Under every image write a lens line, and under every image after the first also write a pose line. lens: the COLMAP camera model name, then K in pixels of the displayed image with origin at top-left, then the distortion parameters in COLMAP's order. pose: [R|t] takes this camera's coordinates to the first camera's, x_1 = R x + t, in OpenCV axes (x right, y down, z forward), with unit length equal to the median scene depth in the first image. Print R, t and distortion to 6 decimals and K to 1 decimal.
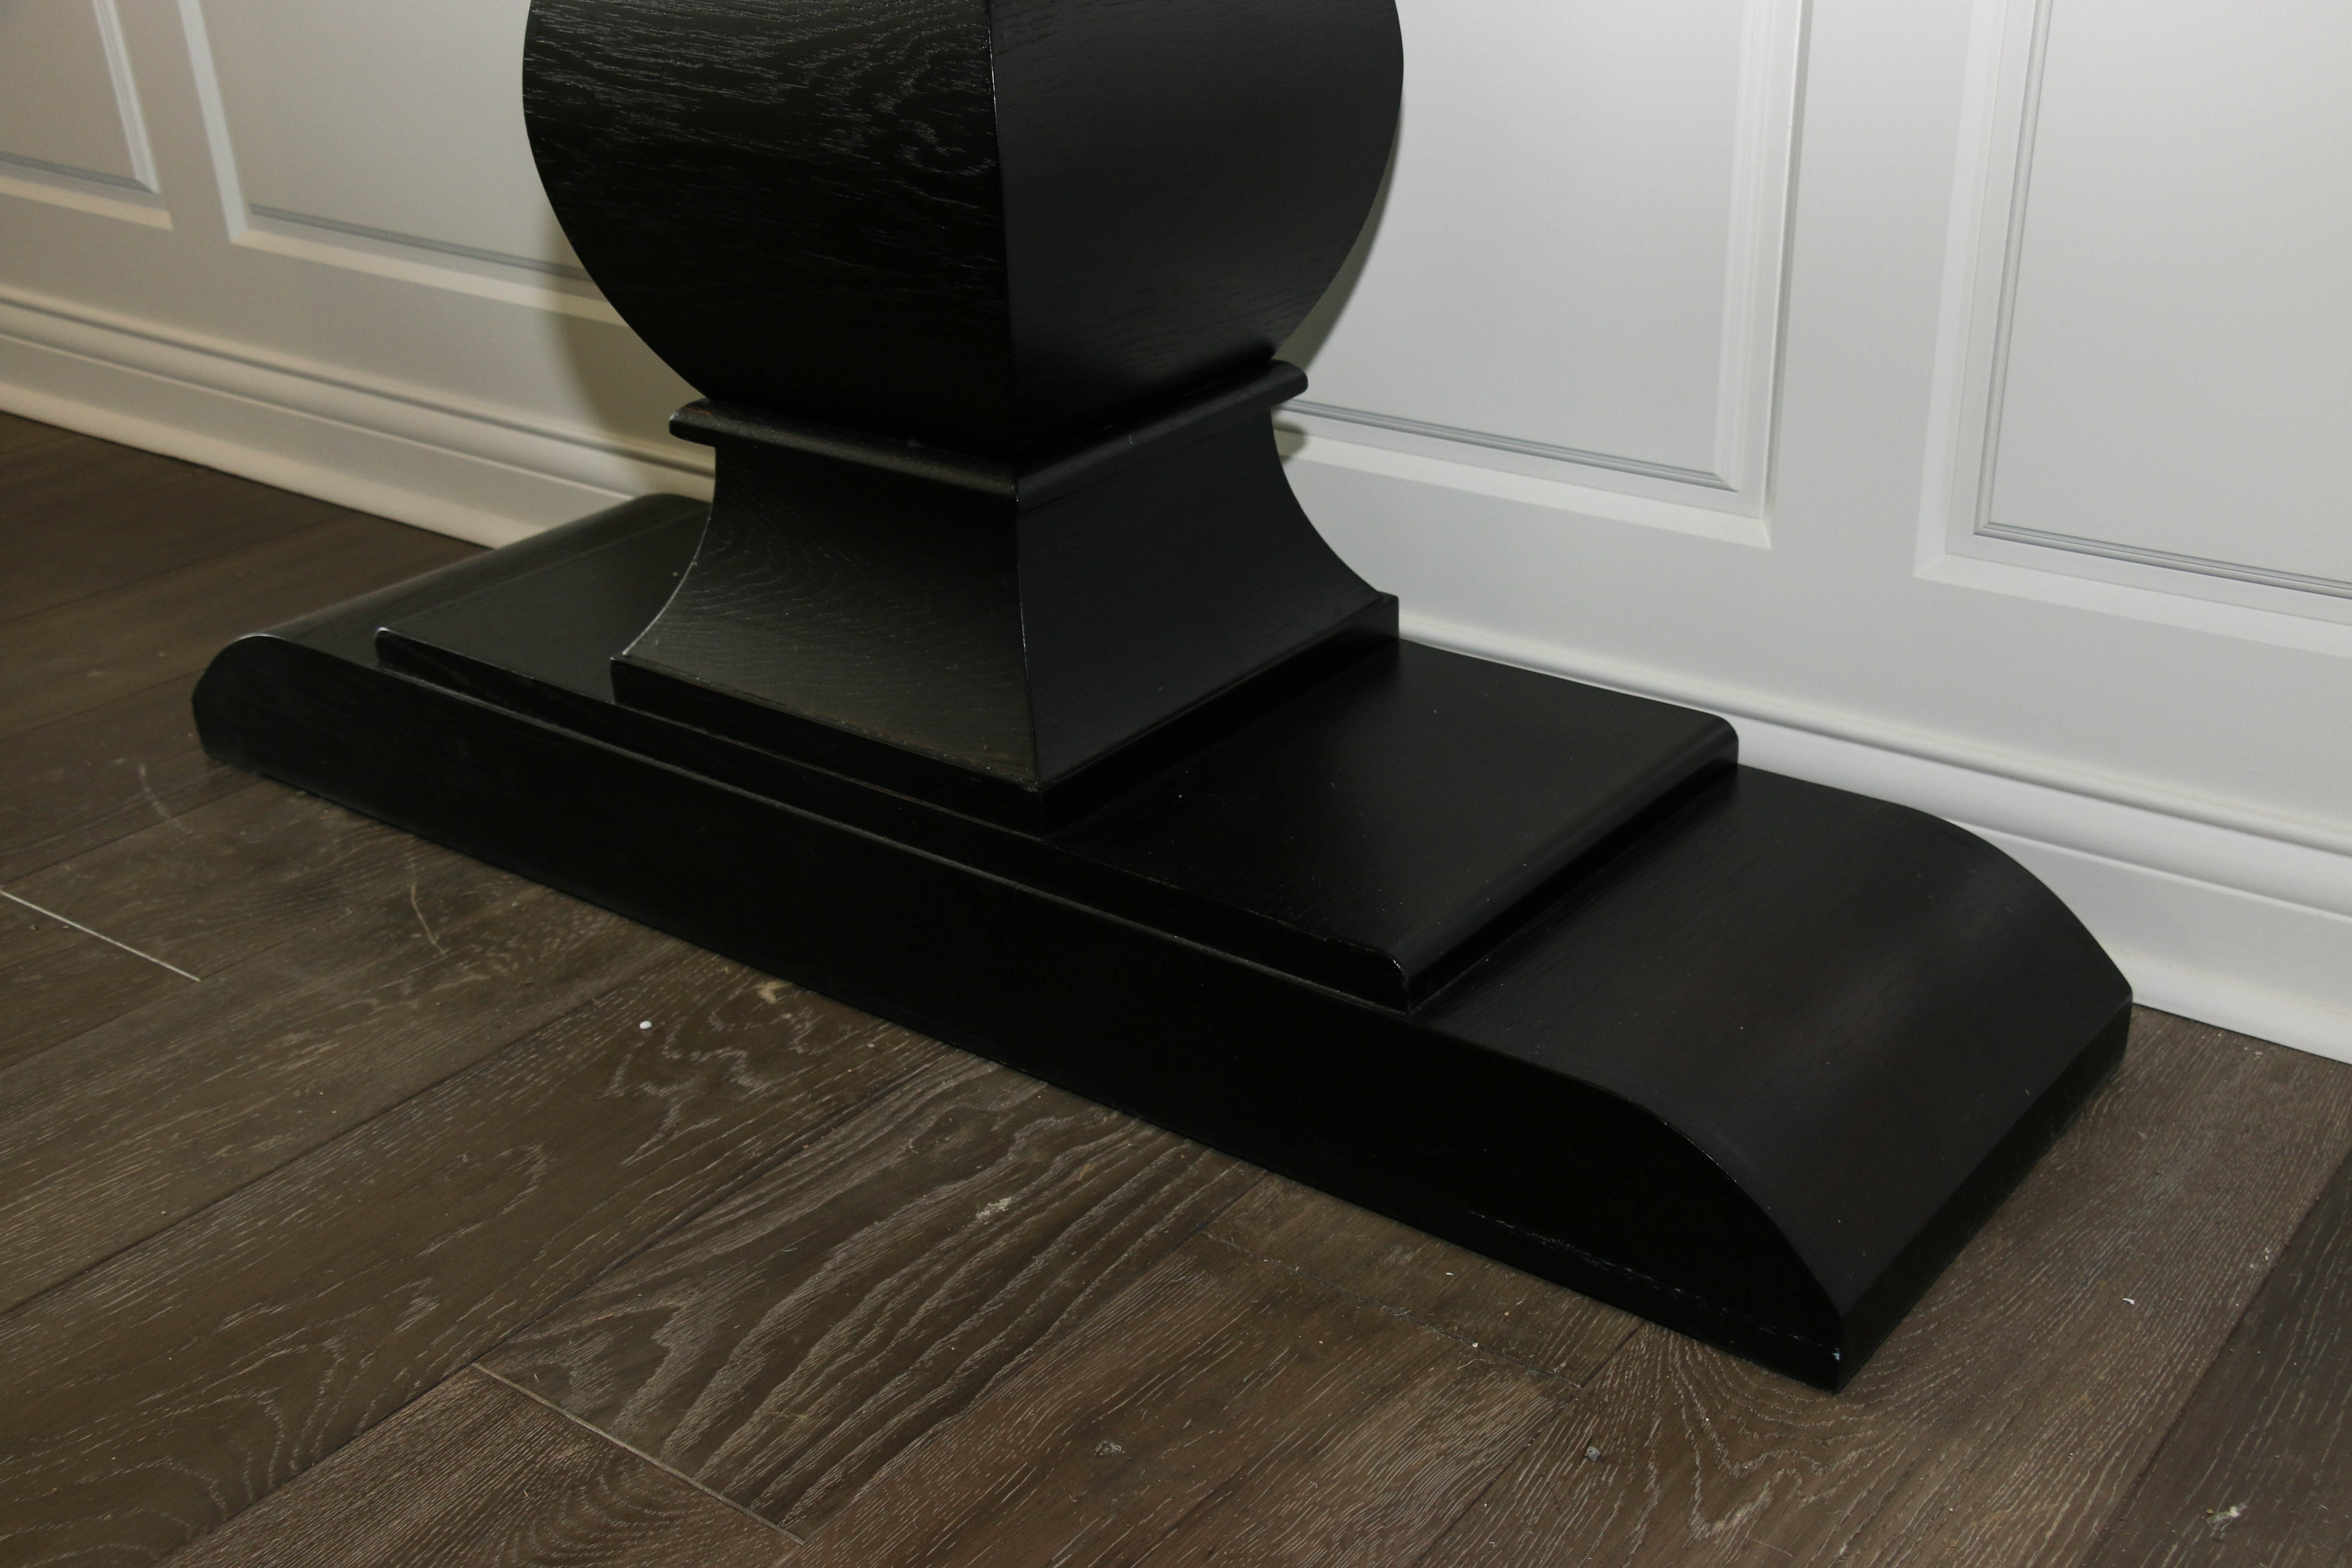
lens RADIAL K [[2572.5, 0, 1176.2], [0, 2572.5, 797.6], [0, 0, 1]] dist [0.110101, 0.011581]
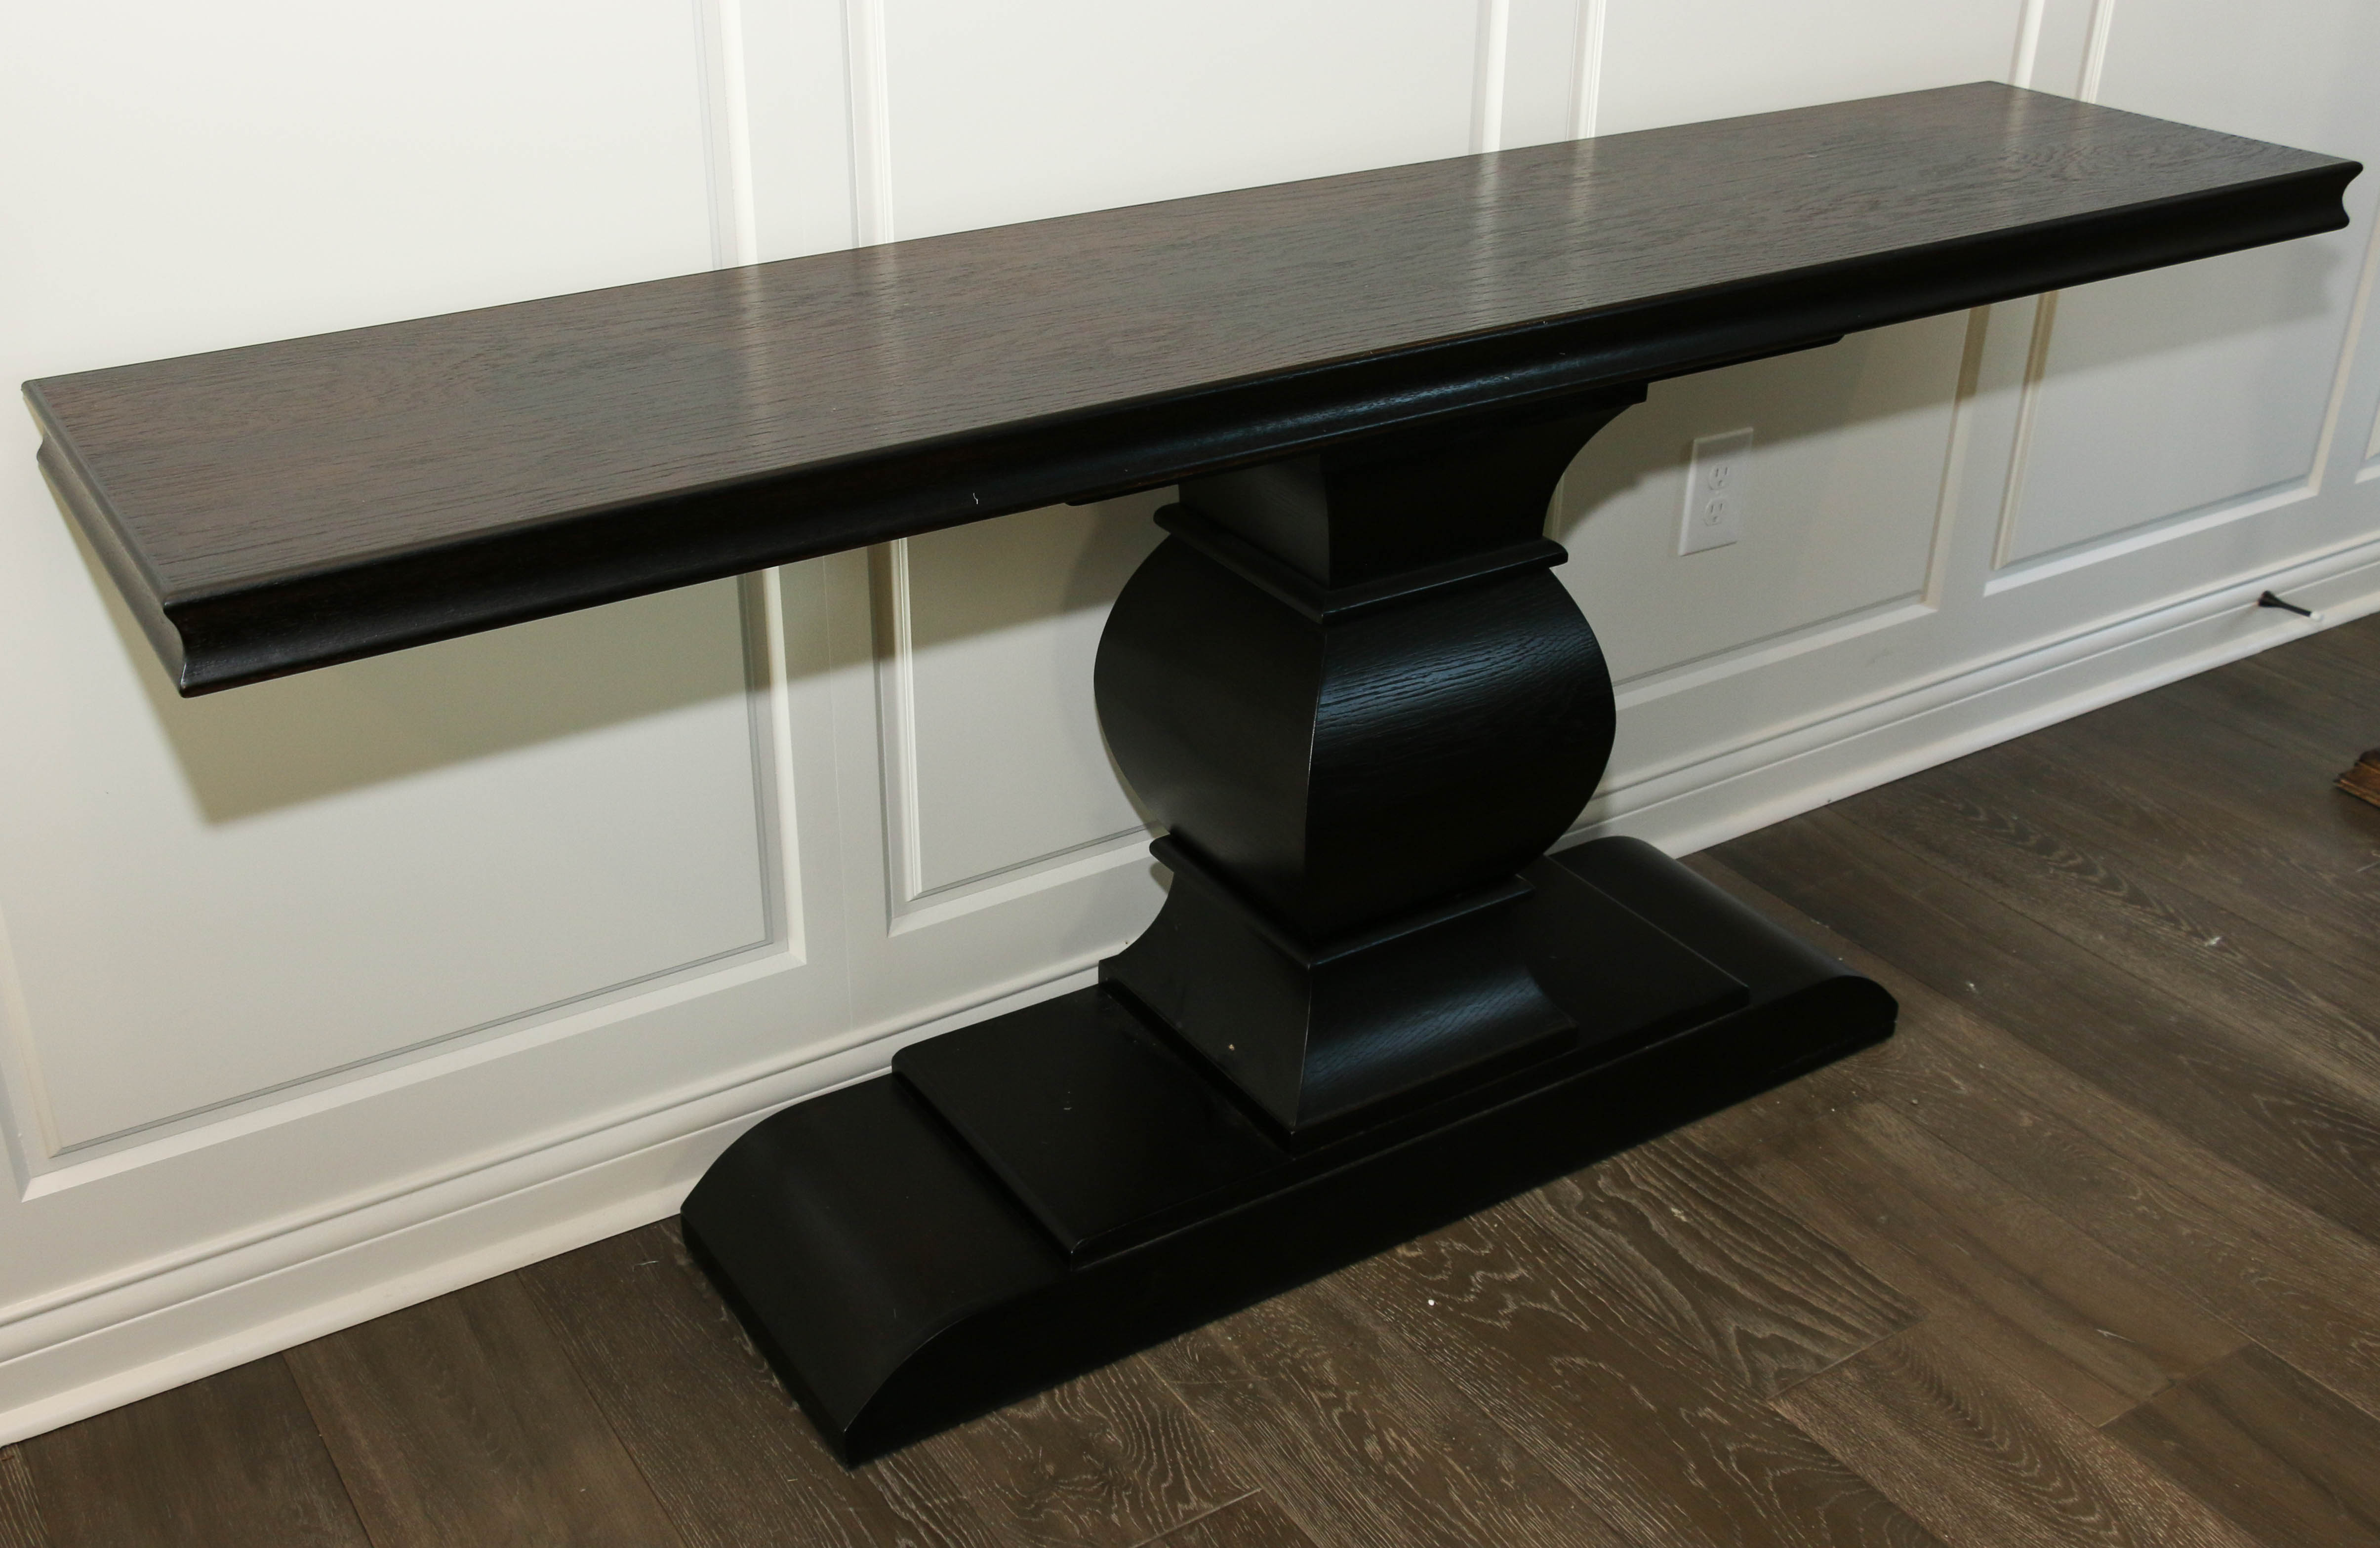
lens RADIAL K [[2407.6, 0, 1131.3], [0, 2407.6, 772.6], [0, 0, 1]] dist [-0.033596, 0.043123]
pose [[0.348342, -0.404970, 0.845374, -1.605342], [0.383175, 0.884586, 0.265865, -0.769821], [-0.855474, 0.231314, 0.463313, 0.451534]]
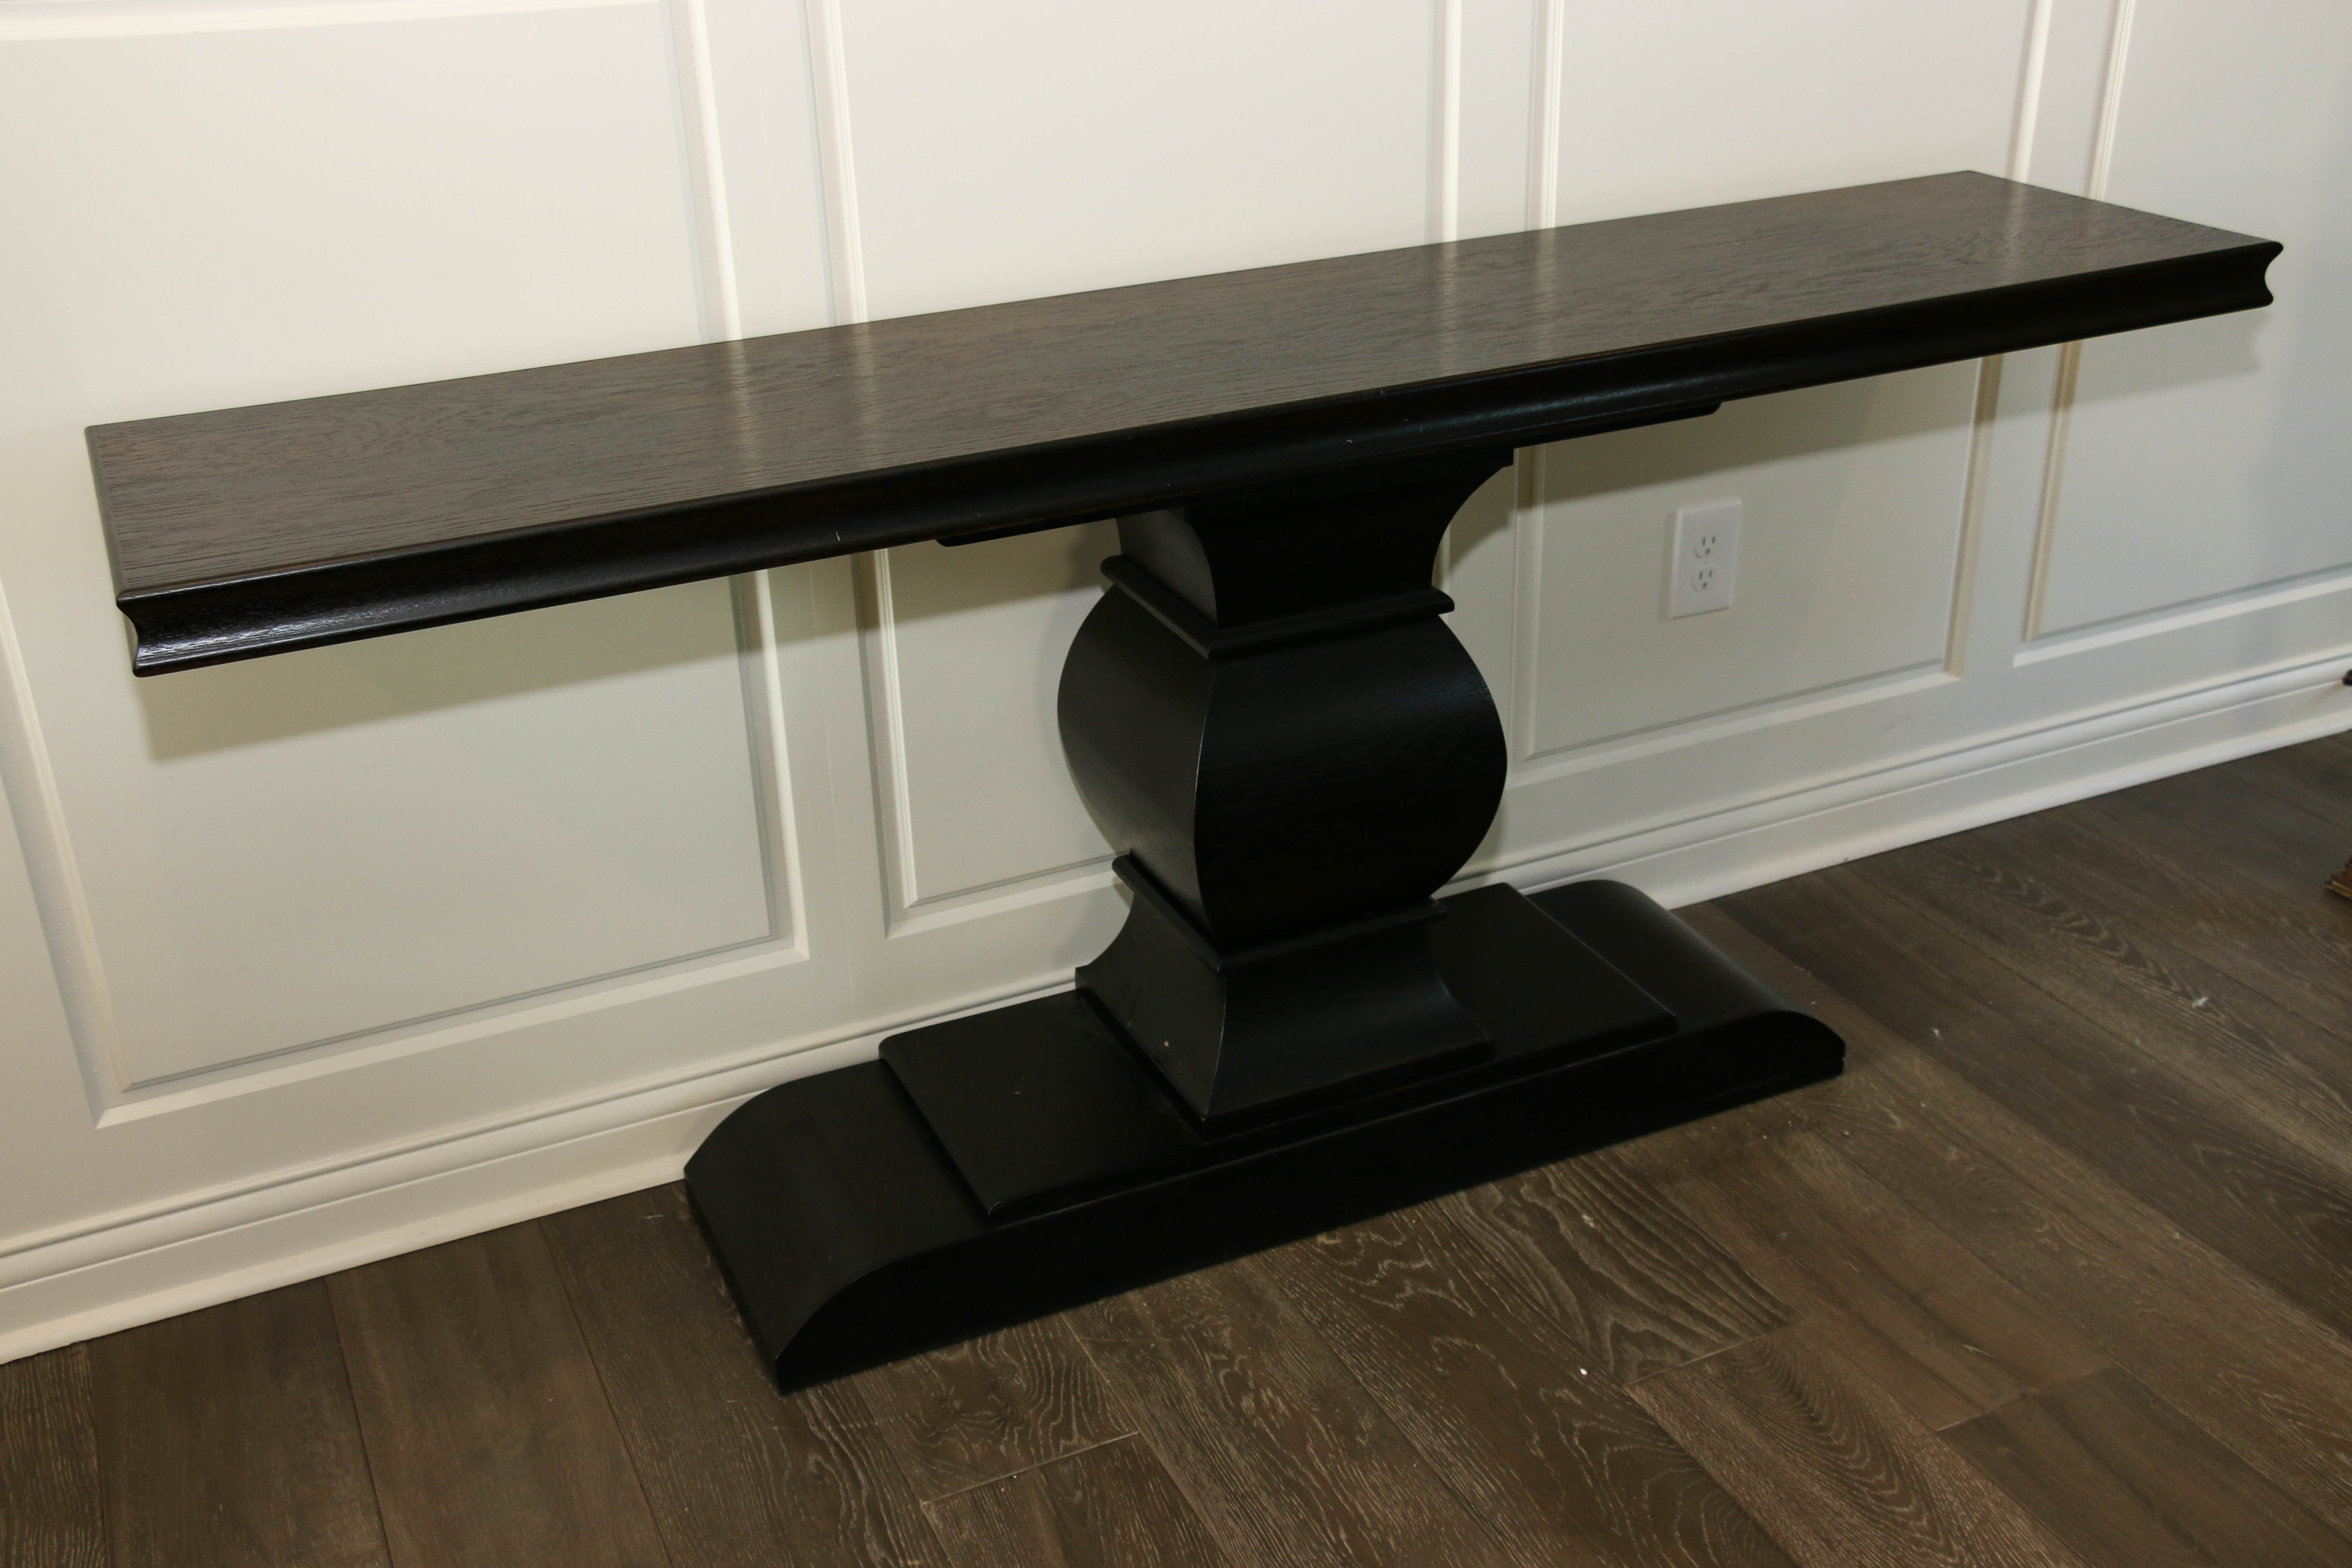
lens RADIAL K [[2409.5, 0, 1176.0], [0, 2409.5, 784.0], [0, 0, 1]] dist [0.053557, 0.005789]
pose [[0.465030, -0.364352, 0.806843, -1.674013], [0.388174, 0.903019, 0.184056, -0.647128], [-0.795656, 0.227604, 0.561363, 0.100715]]
